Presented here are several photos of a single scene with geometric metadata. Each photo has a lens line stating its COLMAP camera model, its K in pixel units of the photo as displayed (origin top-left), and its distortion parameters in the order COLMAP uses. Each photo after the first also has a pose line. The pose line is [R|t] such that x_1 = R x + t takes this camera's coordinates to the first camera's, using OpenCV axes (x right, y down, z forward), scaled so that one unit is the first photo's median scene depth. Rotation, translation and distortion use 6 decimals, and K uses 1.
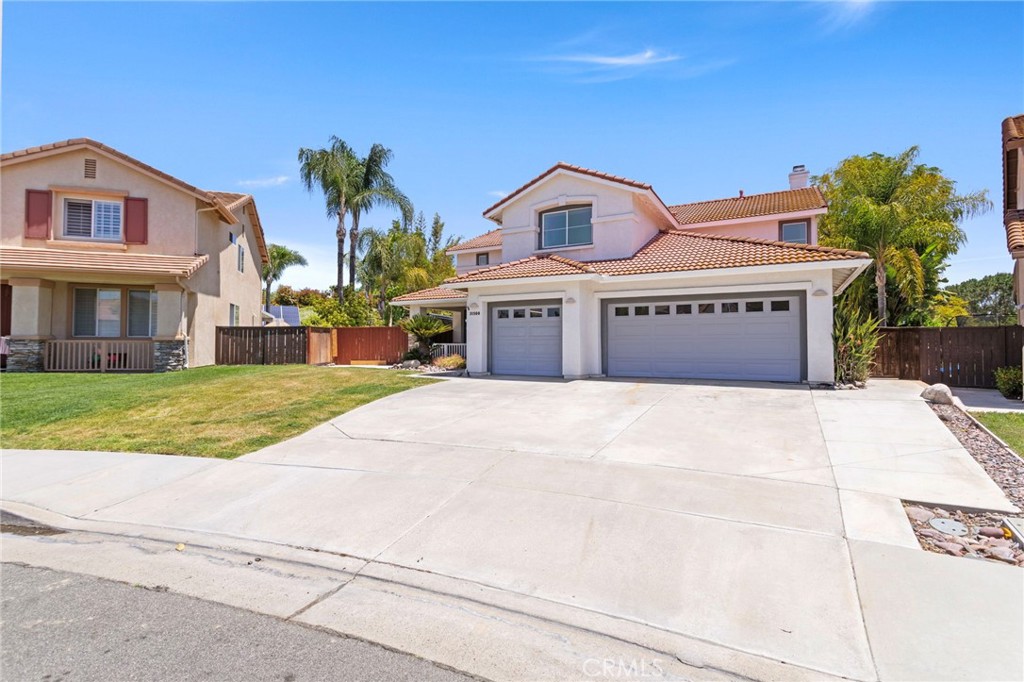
lens RADIAL K [[484.1, 0, 513.7], [0, 484.1, 337.6], [0, 0, 1]] dist [-0.000972, 0.001347]
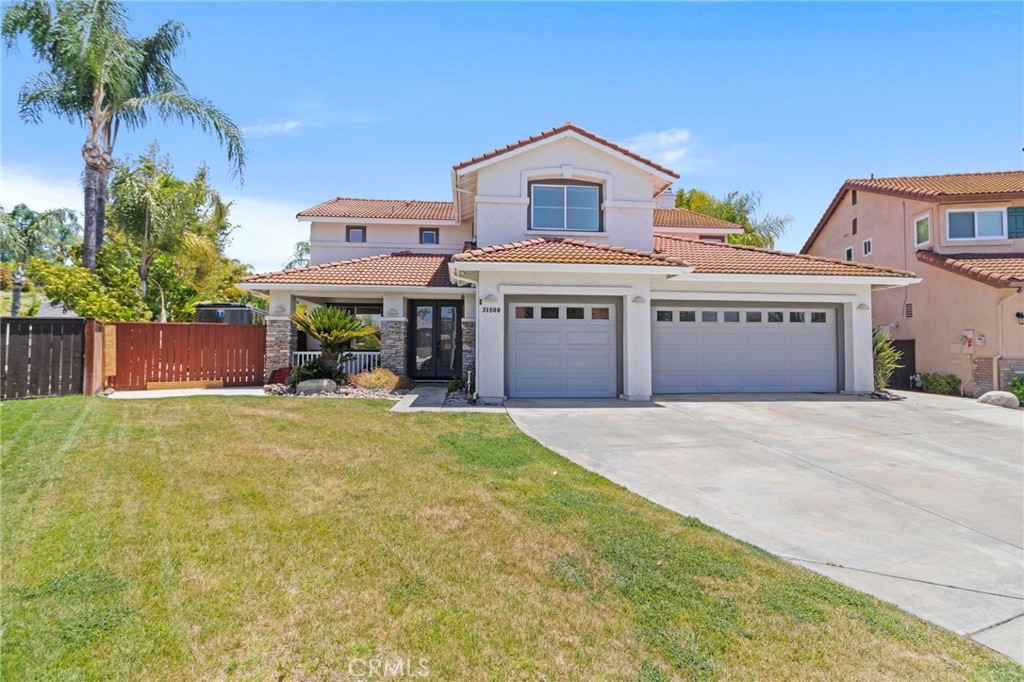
lens RADIAL K [[484.1, 0, 511.9], [0, 484.1, 337.7], [0, 0, 1]] dist [-0.000972, 0.001347]
pose [[0.821916, 0.014720, 0.569418, -0.402869], [-0.011141, 0.999890, -0.009768, -0.004288], [-0.569499, 0.001685, 0.821990, 0.389664]]
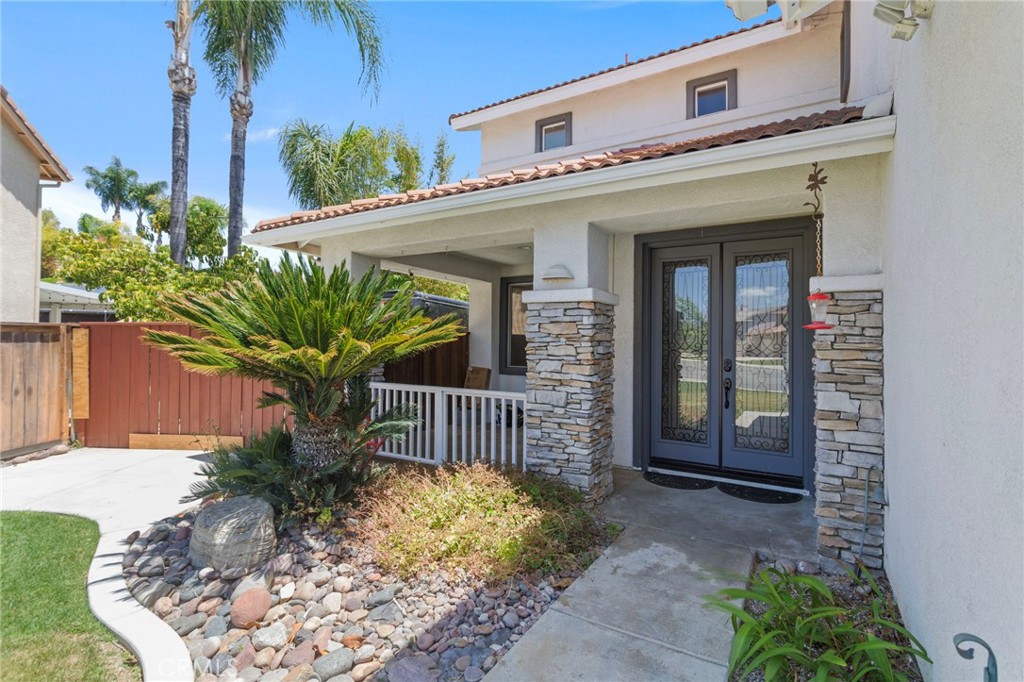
lens RADIAL K [[484.1, 0, 509.3], [0, 484.1, 333.5], [0, 0, 1]] dist [-0.000972, 0.001347]
pose [[0.999021, 0.007323, -0.043638, -0.114947], [-0.007428, 0.999970, -0.002261, -0.020672], [0.043620, 0.002583, 0.999045, 0.920219]]
